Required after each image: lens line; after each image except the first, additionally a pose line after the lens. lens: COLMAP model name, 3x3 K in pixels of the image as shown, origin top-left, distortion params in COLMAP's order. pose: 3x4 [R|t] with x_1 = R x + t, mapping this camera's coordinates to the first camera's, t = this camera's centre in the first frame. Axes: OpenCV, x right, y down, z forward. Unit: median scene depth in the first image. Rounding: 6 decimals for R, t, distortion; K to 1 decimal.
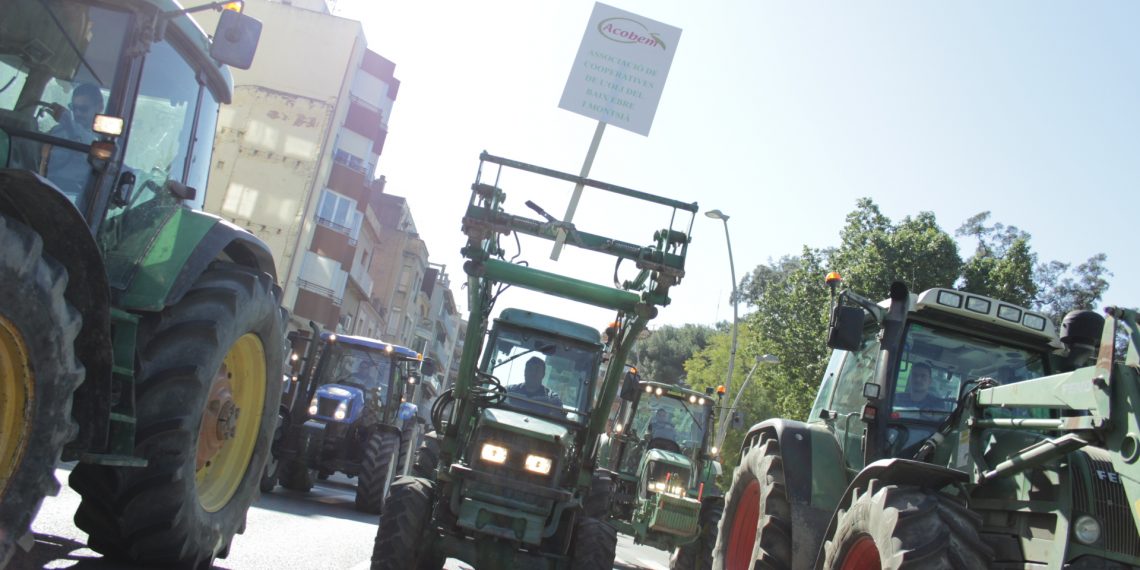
lens RADIAL K [[984.8, 0, 570.0], [0, 984.8, 285.0], [0, 0, 1]] dist [-0.114131, 0.001092]
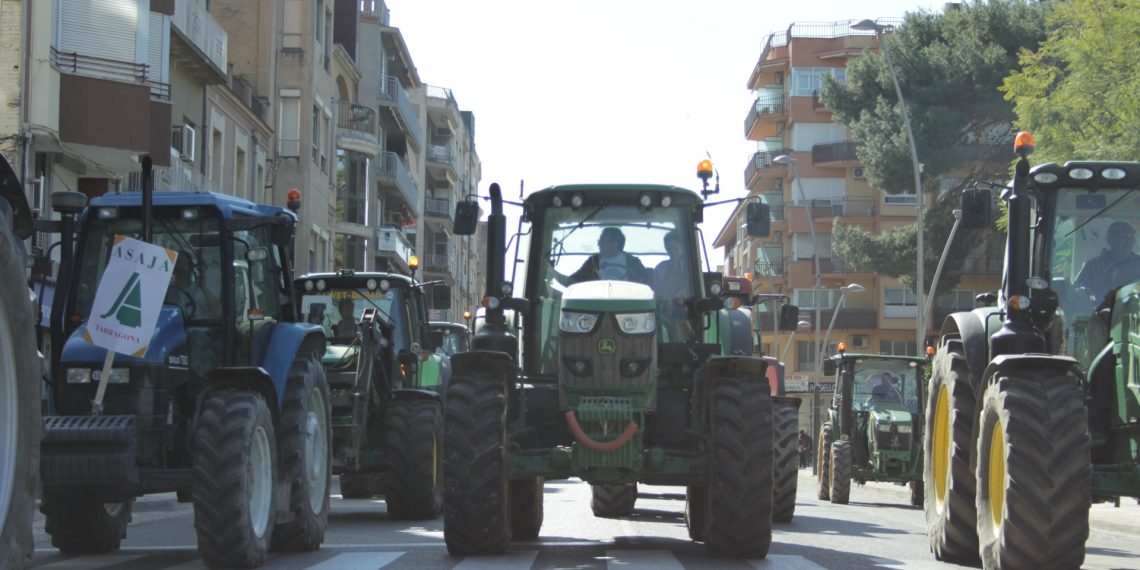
lens RADIAL K [[2211.0, 0, 570.0], [0, 2211.0, 285.0], [0, 0, 1]] dist [0.064250, 0.065391]
pose [[0.980590, -0.189489, -0.050368, -0.041444], [0.194471, 0.972686, 0.126740, 0.011878], [0.024976, -0.134075, 0.990656, 0.088694]]
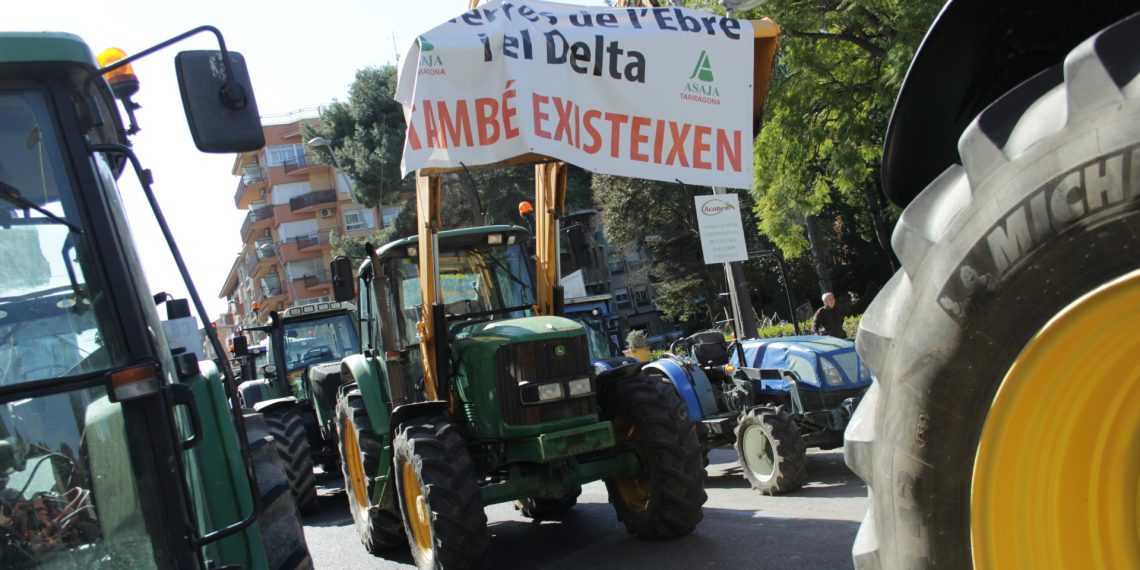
lens RADIAL K [[984.8, 0, 570.0], [0, 984.8, 285.0], [0, 0, 1]] dist [-0.114131, 0.001092]
pose [[0.859114, -0.358542, 0.365200, -0.099387], [0.300981, 0.931097, 0.206080, 0.162619], [-0.413925, -0.067128, 0.907833, 0.934546]]
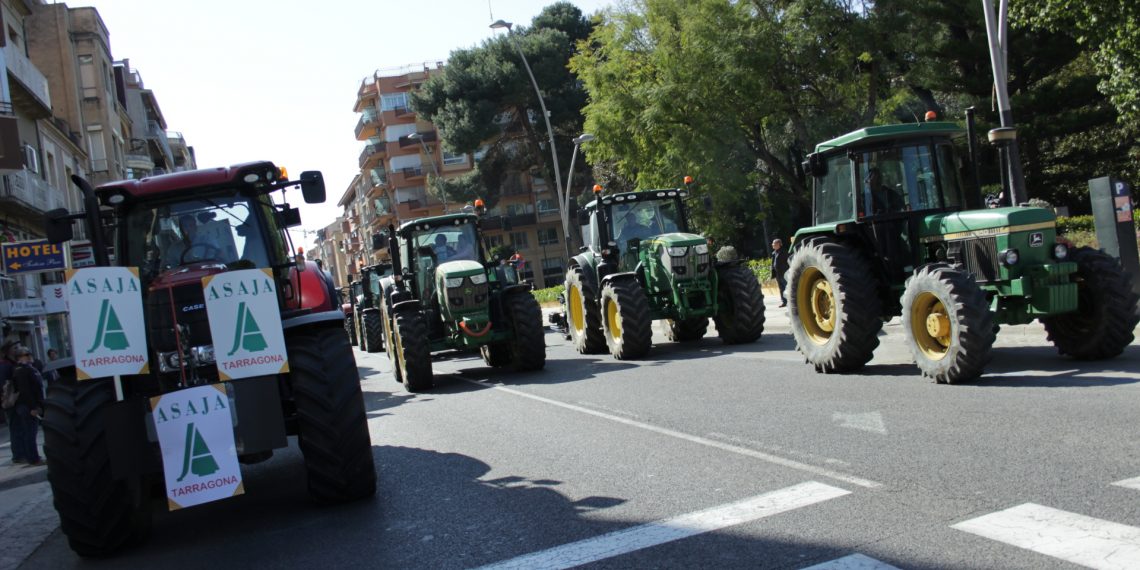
lens RADIAL K [[1079.4, 0, 570.0], [0, 1079.4, 285.0], [0, 0, 1]] dist [-0.083886, 0.007204]
pose [[0.912936, -0.343052, 0.221049, -0.127221], [0.284719, 0.923452, 0.257238, 0.044223], [-0.292374, -0.171905, 0.940726, 0.410858]]
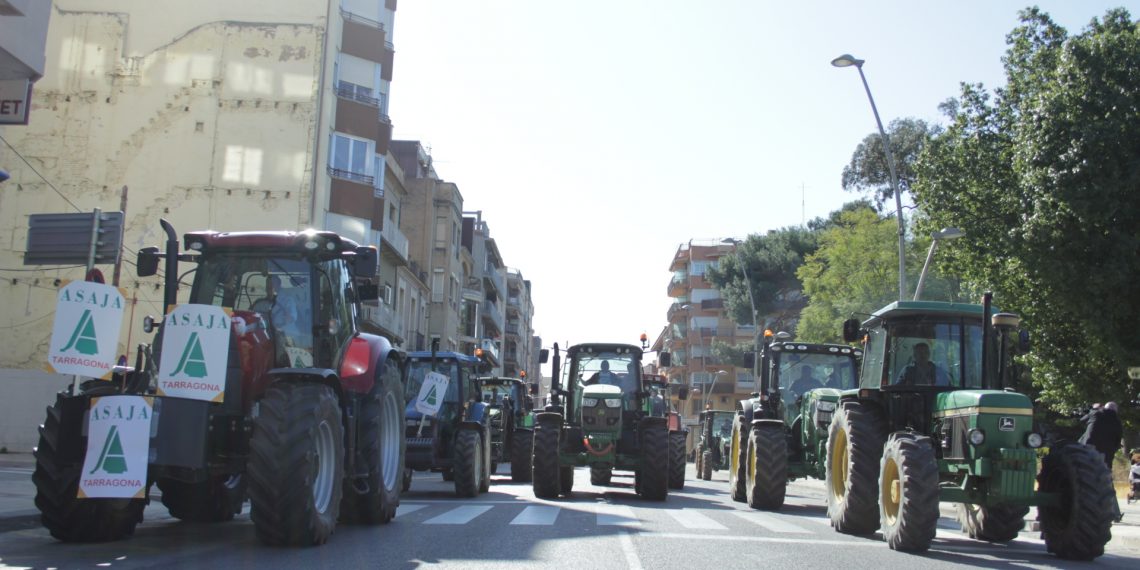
lens RADIAL K [[1121.3, 0, 570.0], [0, 1121.3, 285.0], [0, 0, 1]] dist [-0.088110, -0.001064]
pose [[0.982760, -0.179536, -0.044146, -0.041377], [0.181732, 0.981966, 0.052112, 0.011357], [0.033994, -0.059236, 0.997665, 0.086256]]
